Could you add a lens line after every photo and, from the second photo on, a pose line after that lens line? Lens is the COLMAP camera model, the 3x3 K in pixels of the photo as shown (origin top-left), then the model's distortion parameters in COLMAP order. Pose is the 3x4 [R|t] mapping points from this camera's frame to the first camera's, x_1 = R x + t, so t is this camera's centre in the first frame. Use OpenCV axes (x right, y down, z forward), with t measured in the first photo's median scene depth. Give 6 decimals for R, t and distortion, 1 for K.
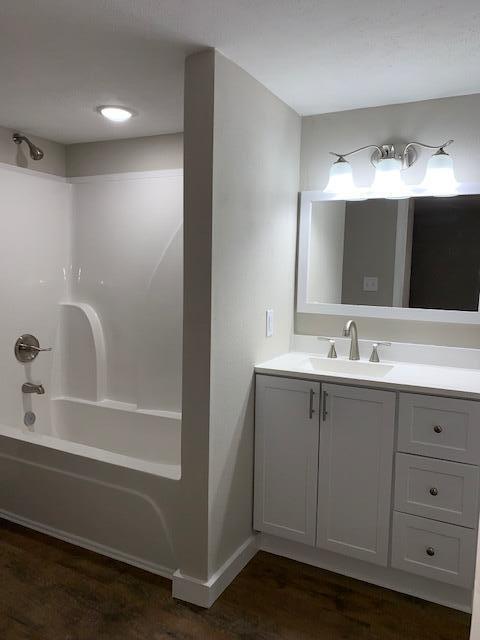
lens RADIAL K [[483.5, 0, 240.5], [0, 483.5, 320.0], [0, 0, 1]] dist [0.028302, -0.027974]
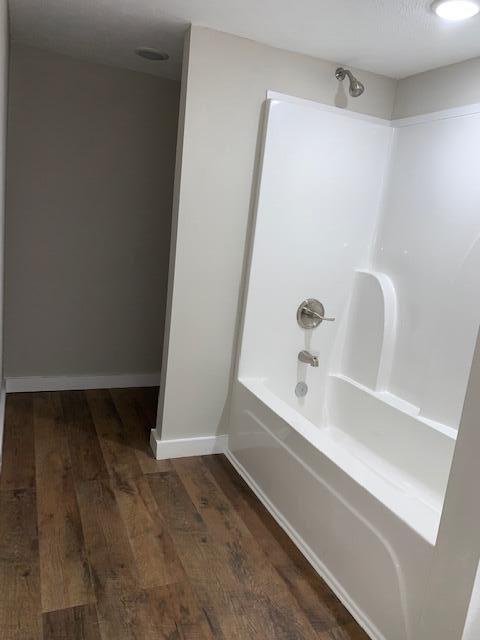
lens RADIAL K [[483.5, 0, 252.3], [0, 483.5, 318.9], [0, 0, 1]] dist [0.028302, -0.027974]
pose [[0.785423, 0.184401, -0.590853, 0.010037], [-0.155105, 0.982769, 0.100533, -0.006305], [0.599211, 0.012683, 0.800491, 0.212060]]
